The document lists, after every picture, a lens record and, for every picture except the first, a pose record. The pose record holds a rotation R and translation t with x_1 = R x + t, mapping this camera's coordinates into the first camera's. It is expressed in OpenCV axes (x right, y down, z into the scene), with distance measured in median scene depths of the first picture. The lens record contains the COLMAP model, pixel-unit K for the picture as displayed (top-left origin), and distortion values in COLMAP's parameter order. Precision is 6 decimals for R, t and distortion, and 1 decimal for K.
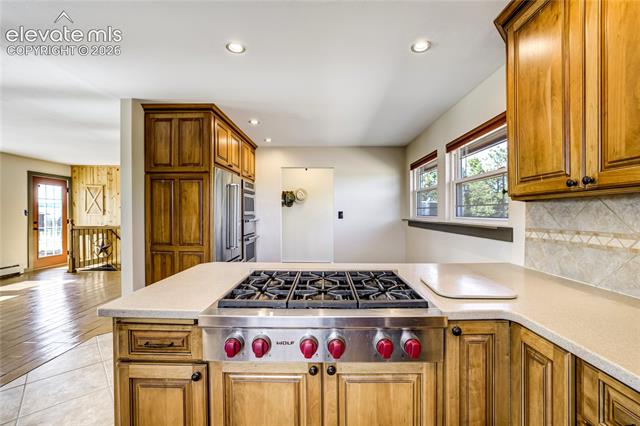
lens RADIAL K [[277.1, 0, 322.1], [0, 277.1, 211.3], [0, 0, 1]] dist [-0.022225, 0.002334]
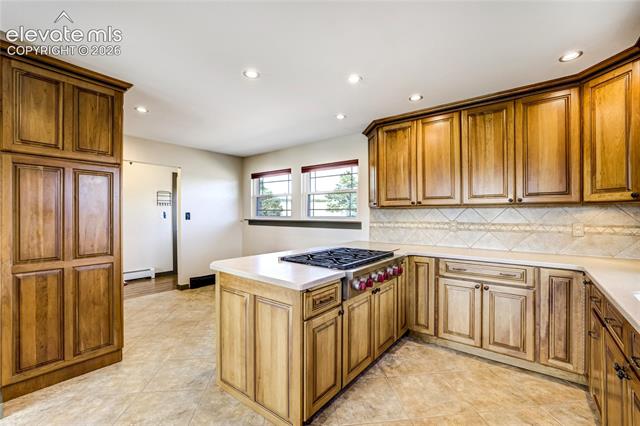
lens RADIAL K [[277.1, 0, 324.1], [0, 277.1, 213.8], [0, 0, 1]] dist [-0.022225, 0.002334]
pose [[0.596696, -0.000133, 0.802467, -0.524538], [-0.004227, 0.999986, 0.003310, -0.001181], [-0.802456, -0.005367, 0.596687, 0.022863]]
